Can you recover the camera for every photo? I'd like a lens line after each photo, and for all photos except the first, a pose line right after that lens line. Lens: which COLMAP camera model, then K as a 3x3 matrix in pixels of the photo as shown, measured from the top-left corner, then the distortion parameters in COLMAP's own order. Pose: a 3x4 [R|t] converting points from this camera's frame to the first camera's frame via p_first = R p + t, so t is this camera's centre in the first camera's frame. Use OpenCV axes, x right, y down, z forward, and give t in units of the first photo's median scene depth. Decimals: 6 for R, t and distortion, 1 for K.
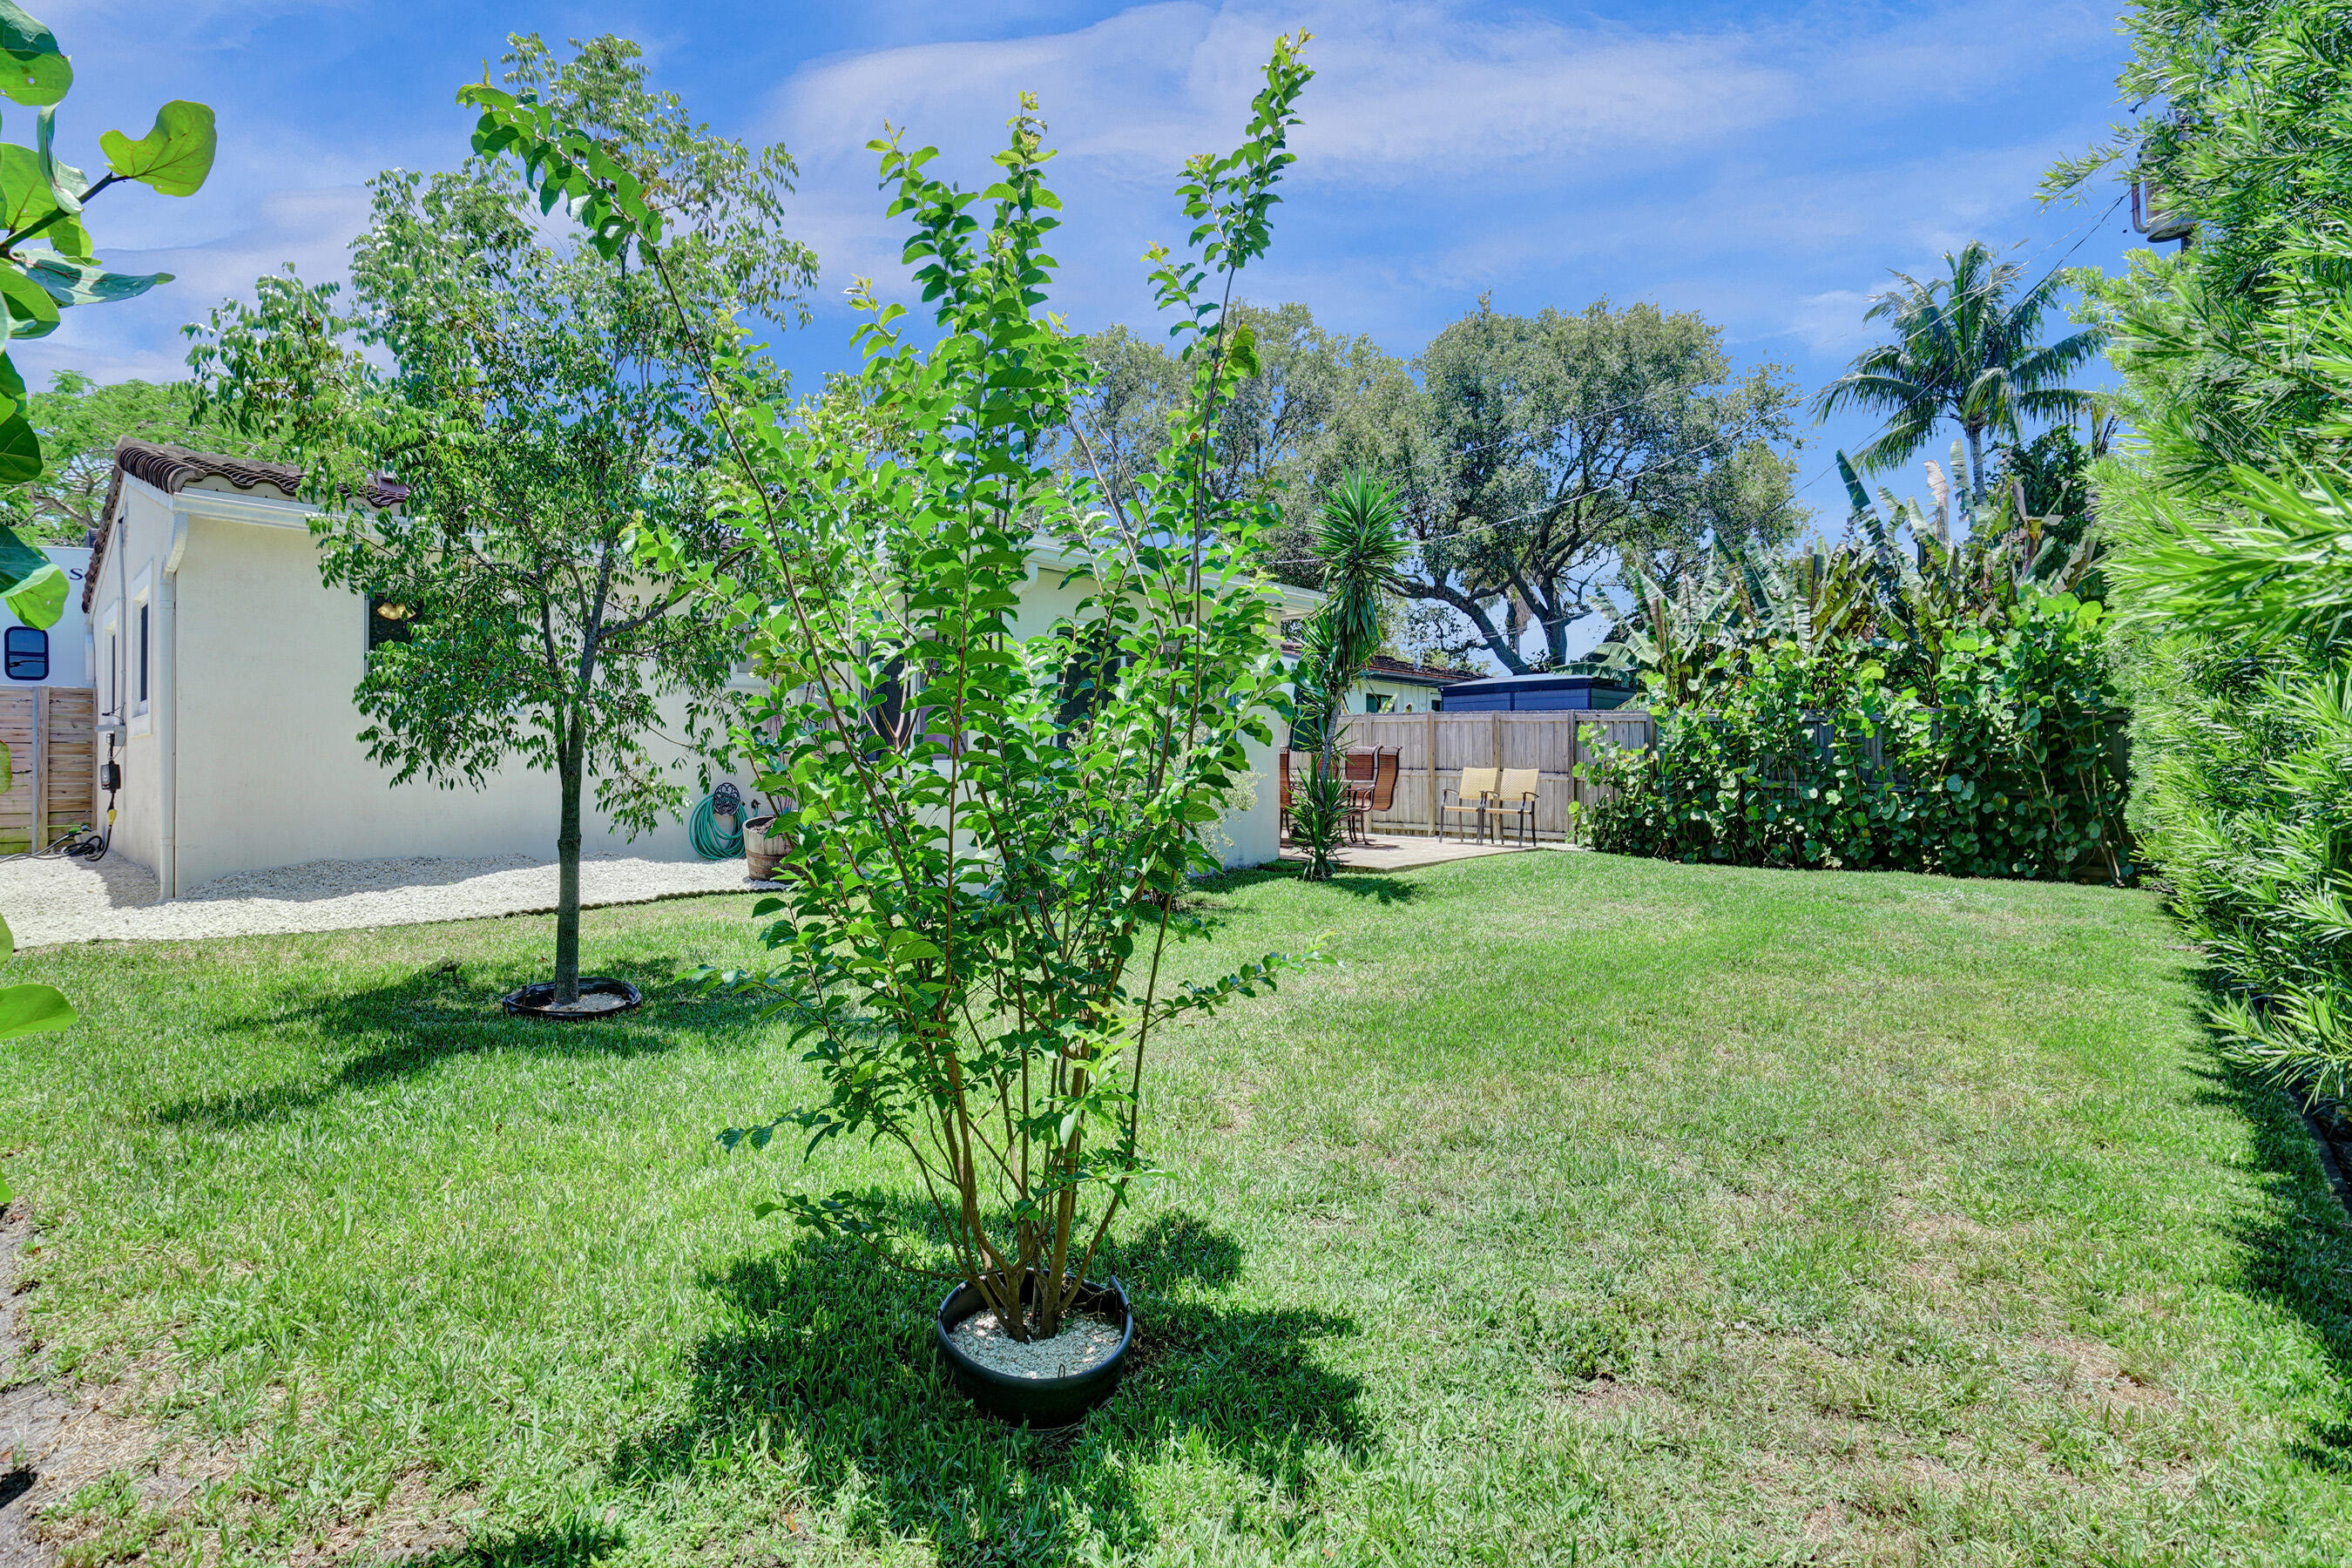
lens RADIAL K [[1151.9, 0, 1162.1], [0, 1151.9, 767.8], [0, 0, 1]] dist [-0.049361, 0.024411]
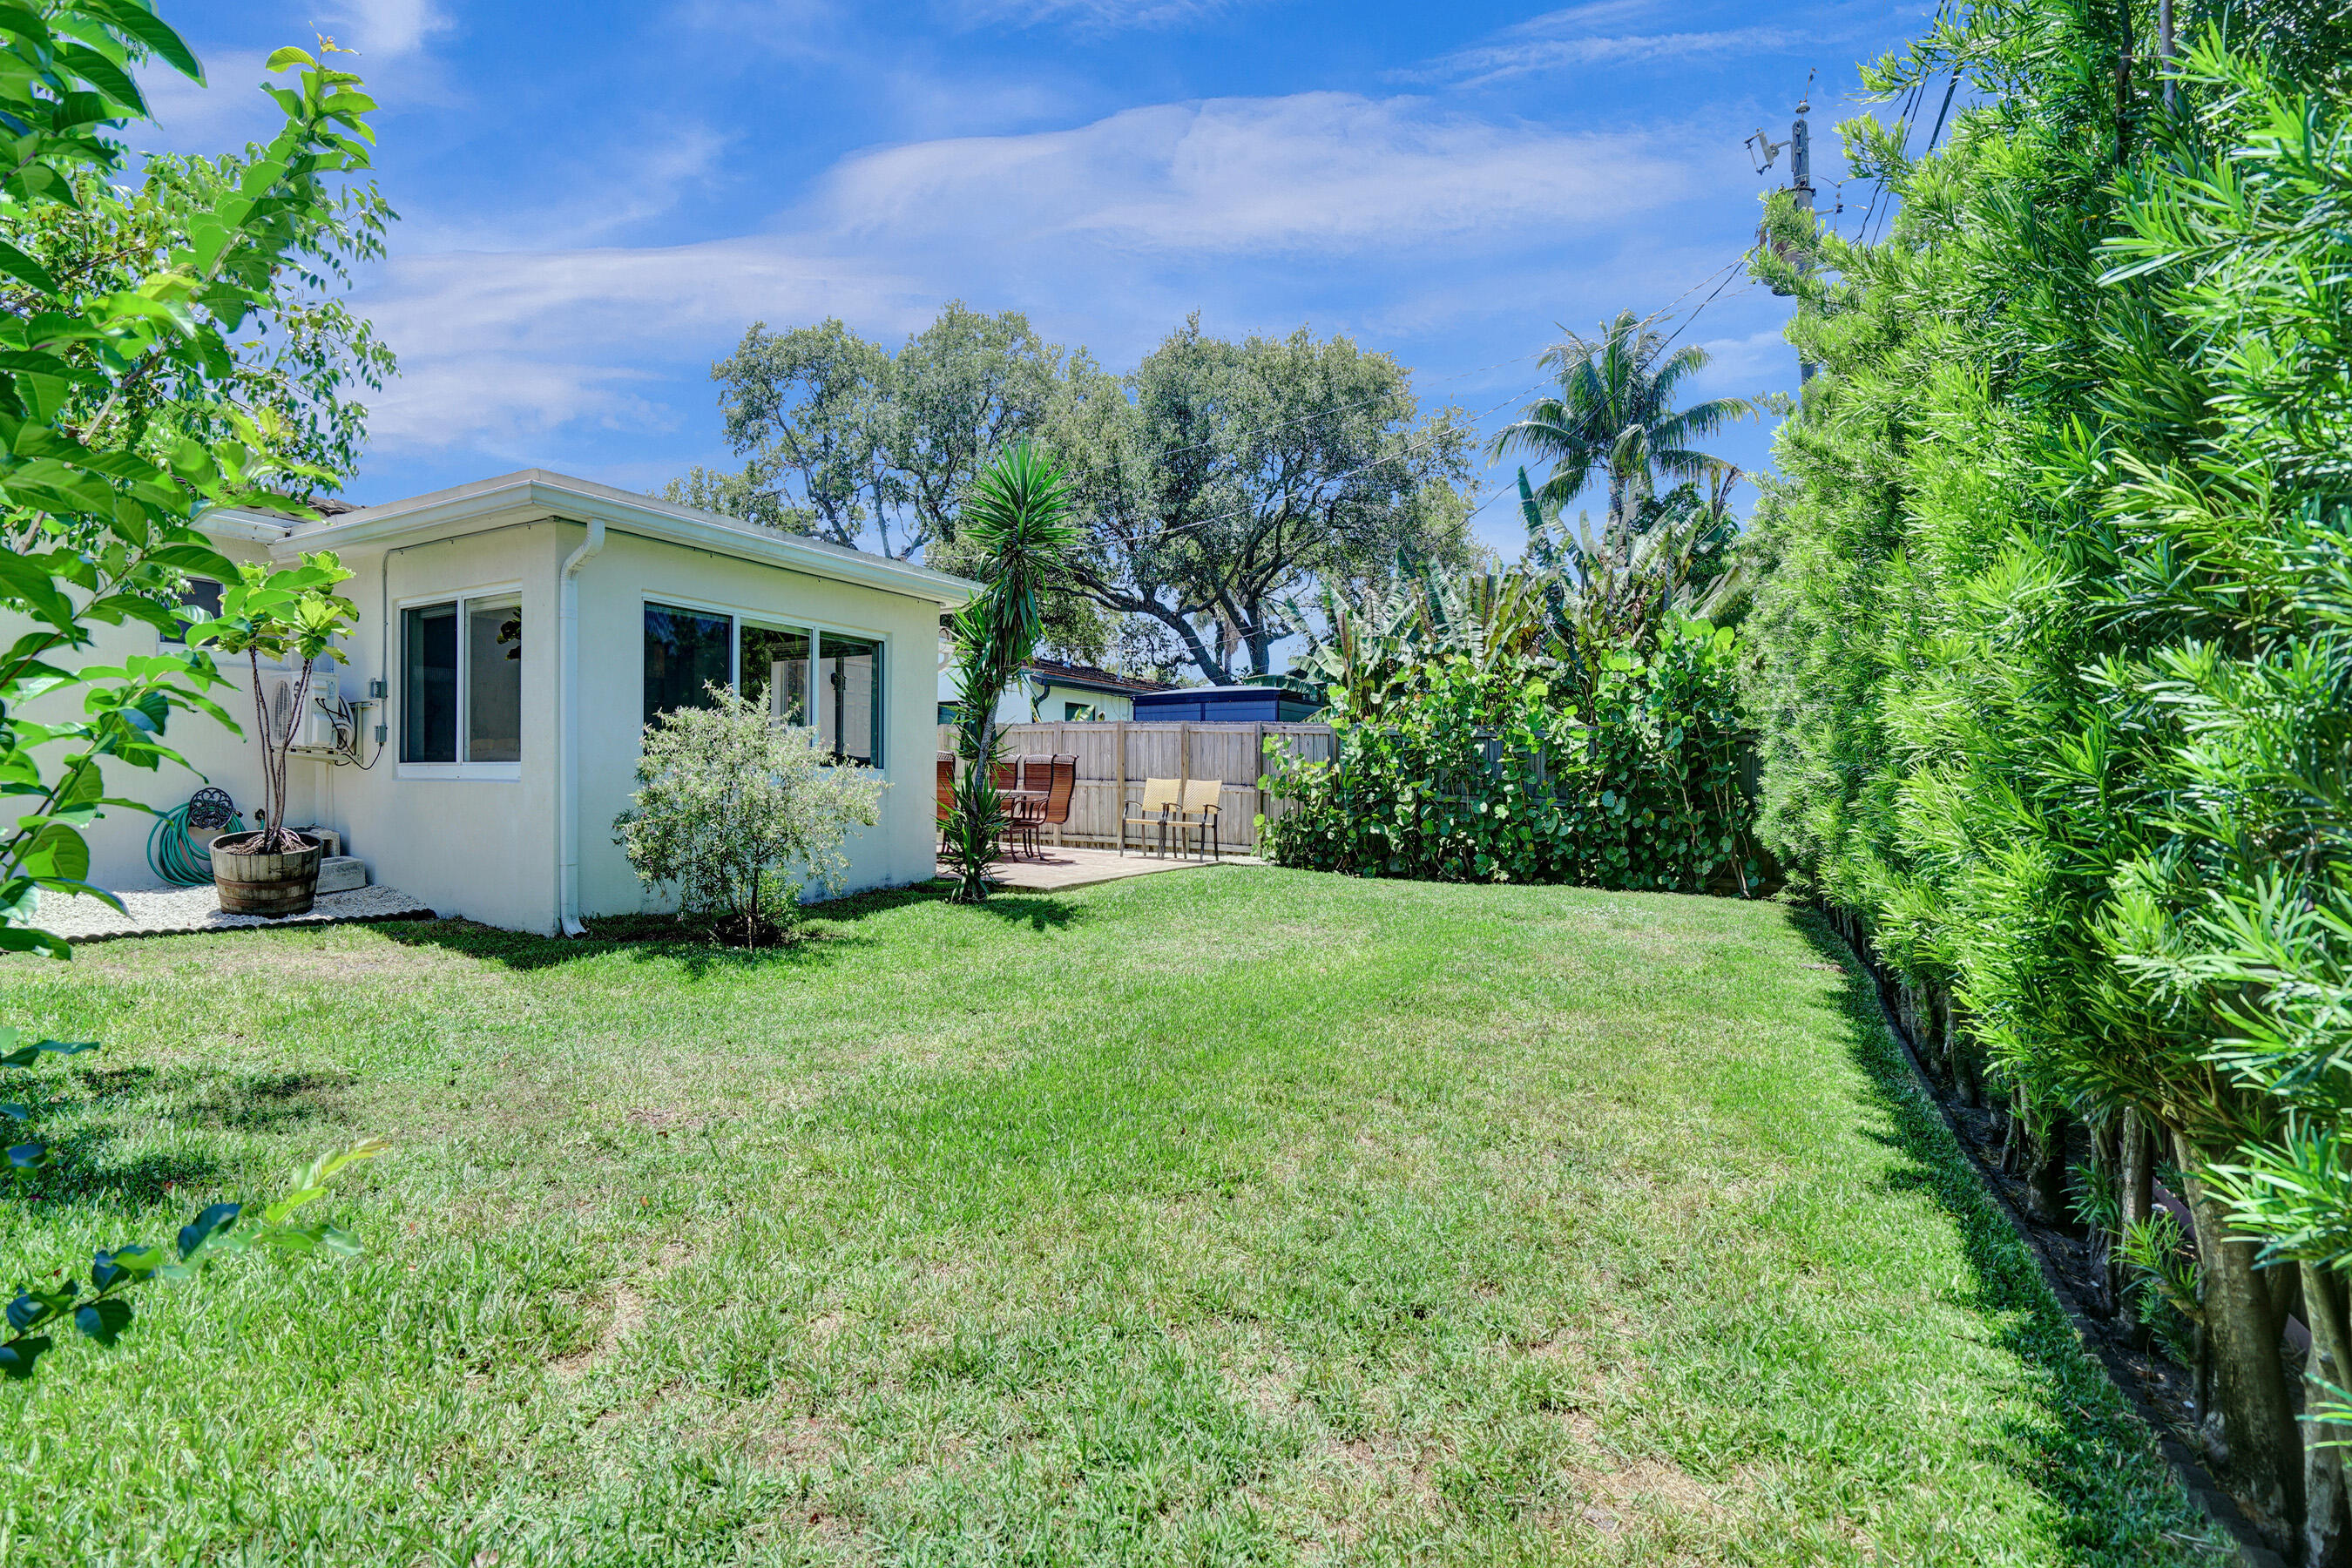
lens RADIAL K [[1107.6, 0, 1146.0], [0, 1107.6, 783.9], [0, 0, 1]] dist [-0.059774, 0.020548]
pose [[0.975741, 0.009318, 0.218729, 0.062817], [-0.010427, 0.999938, 0.003914, 0.000667], [-0.218679, -0.006100, 0.975778, 0.104456]]
